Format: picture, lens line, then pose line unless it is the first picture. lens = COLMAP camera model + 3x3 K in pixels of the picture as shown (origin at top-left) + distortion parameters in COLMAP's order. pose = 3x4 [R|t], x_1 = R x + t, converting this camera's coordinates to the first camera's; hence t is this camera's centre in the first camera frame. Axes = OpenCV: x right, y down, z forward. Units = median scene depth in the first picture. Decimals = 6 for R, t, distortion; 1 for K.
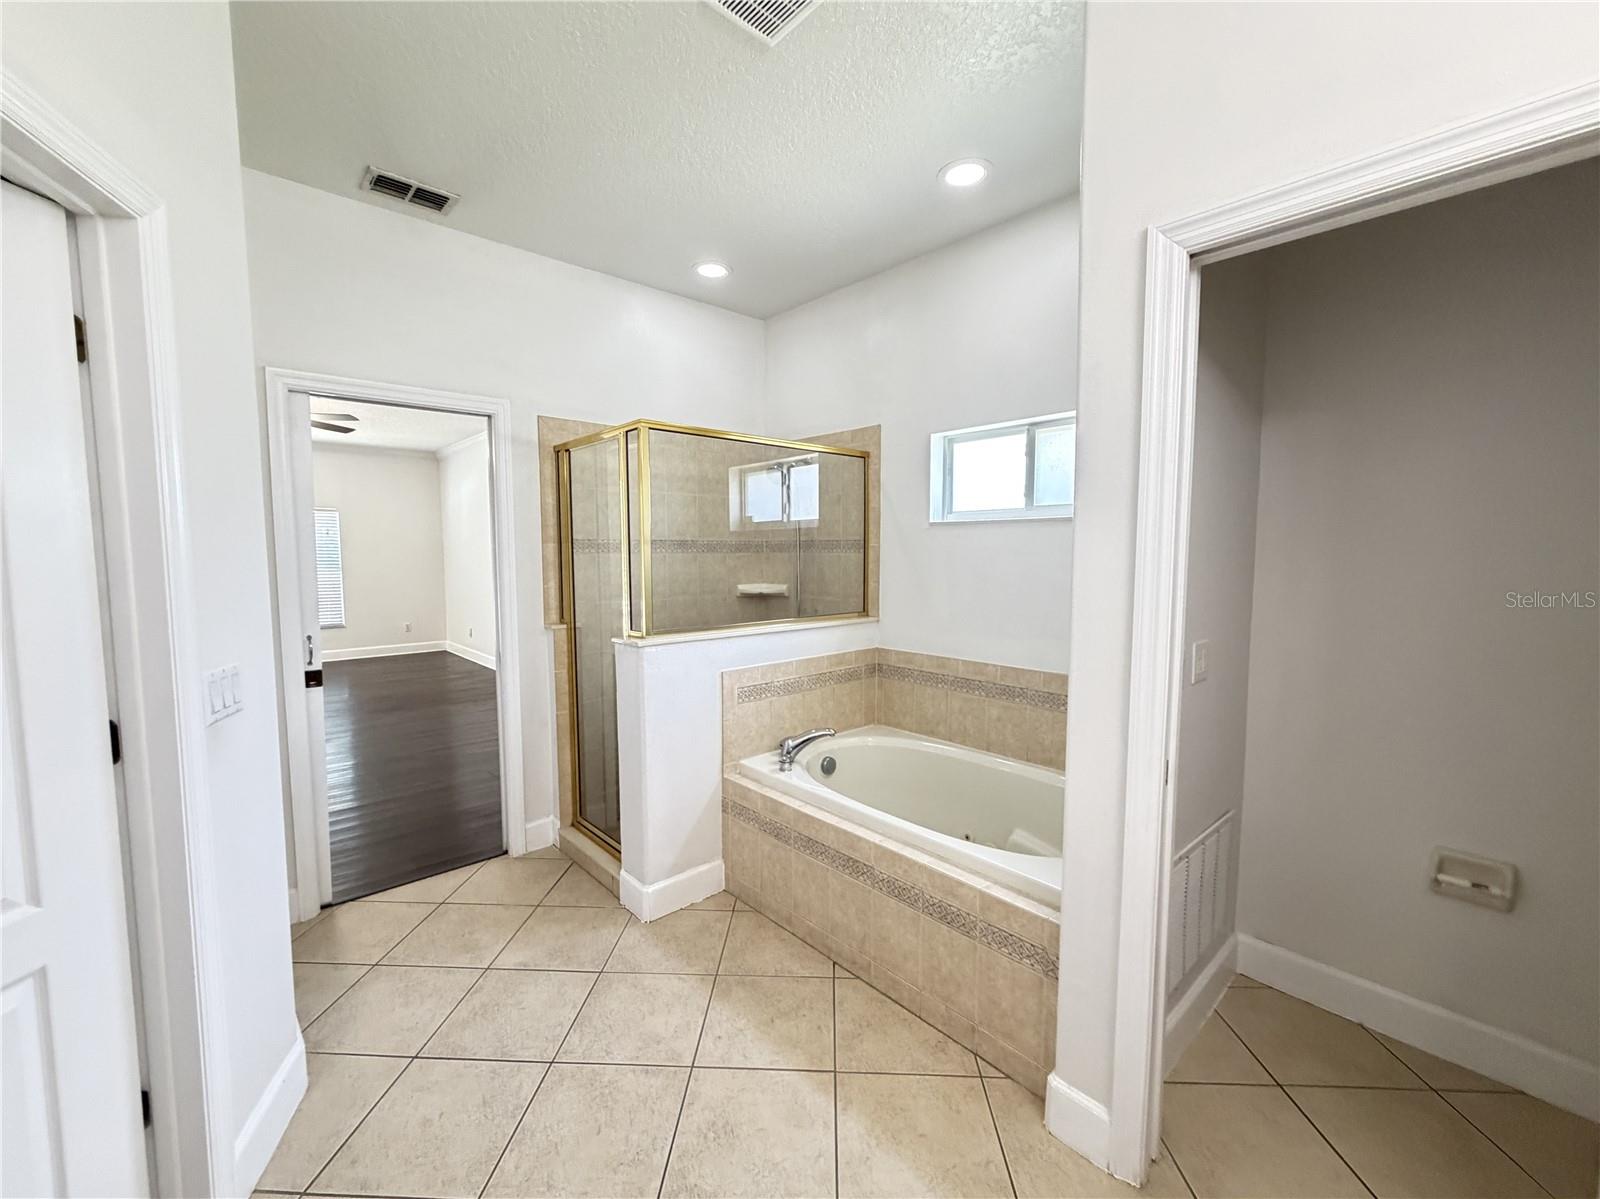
lens RADIAL K [[640.1, 0, 796.5], [0, 640.1, 602.2], [0, 0, 1]] dist [0.000588, 0.000130]
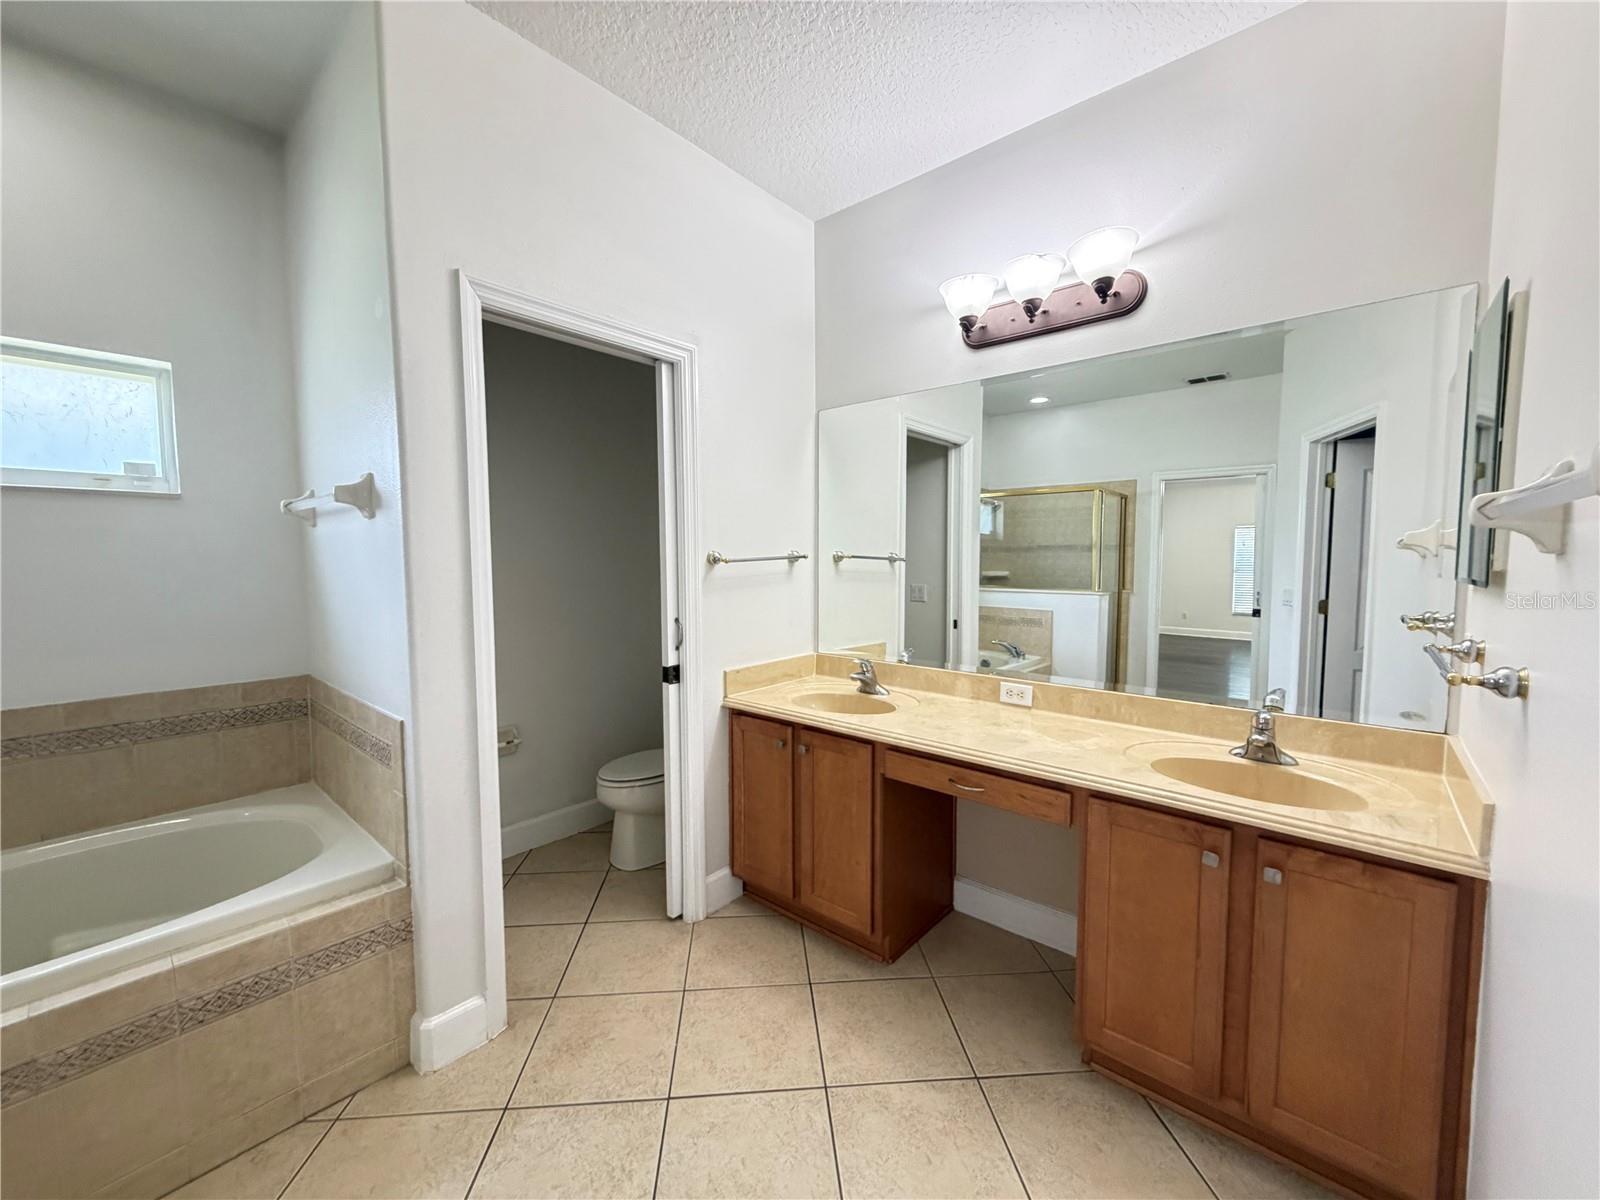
lens RADIAL K [[629.2, 0, 793.0], [0, 629.2, 602.8], [0, 0, 1]] dist [-0.000844, -0.000184]
pose [[-0.105355, -0.072838, 0.991764, -0.376560], [0.081490, 0.993327, 0.081609, 0.006597], [-0.991090, 0.089417, -0.098716, 0.252754]]
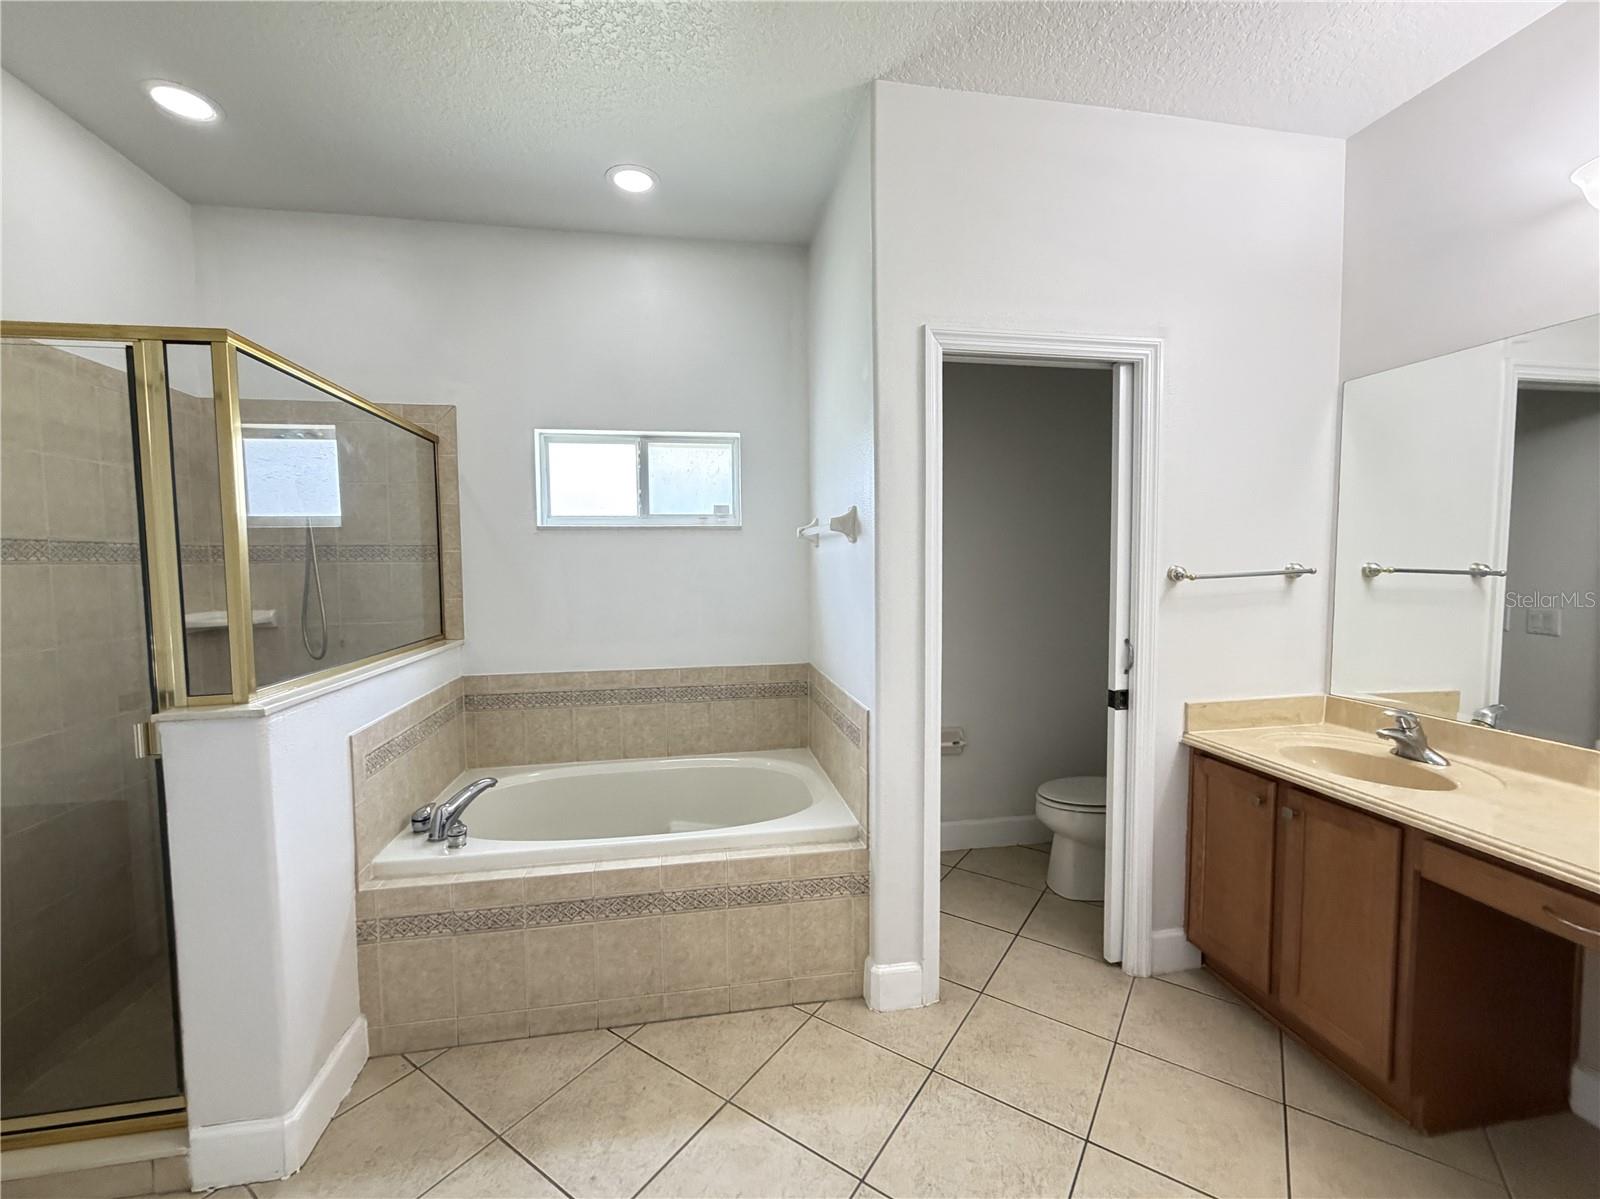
lens RADIAL K [[654.3, 0, 793.4], [0, 654.3, 602.7], [0, 0, 1]] dist [-0.000172, 0.000073]
pose [[0.548417, -0.056806, 0.834273, -0.418763], [0.077084, 0.996876, 0.017206, -0.006250], [-0.832644, 0.054873, 0.551083, 0.223455]]
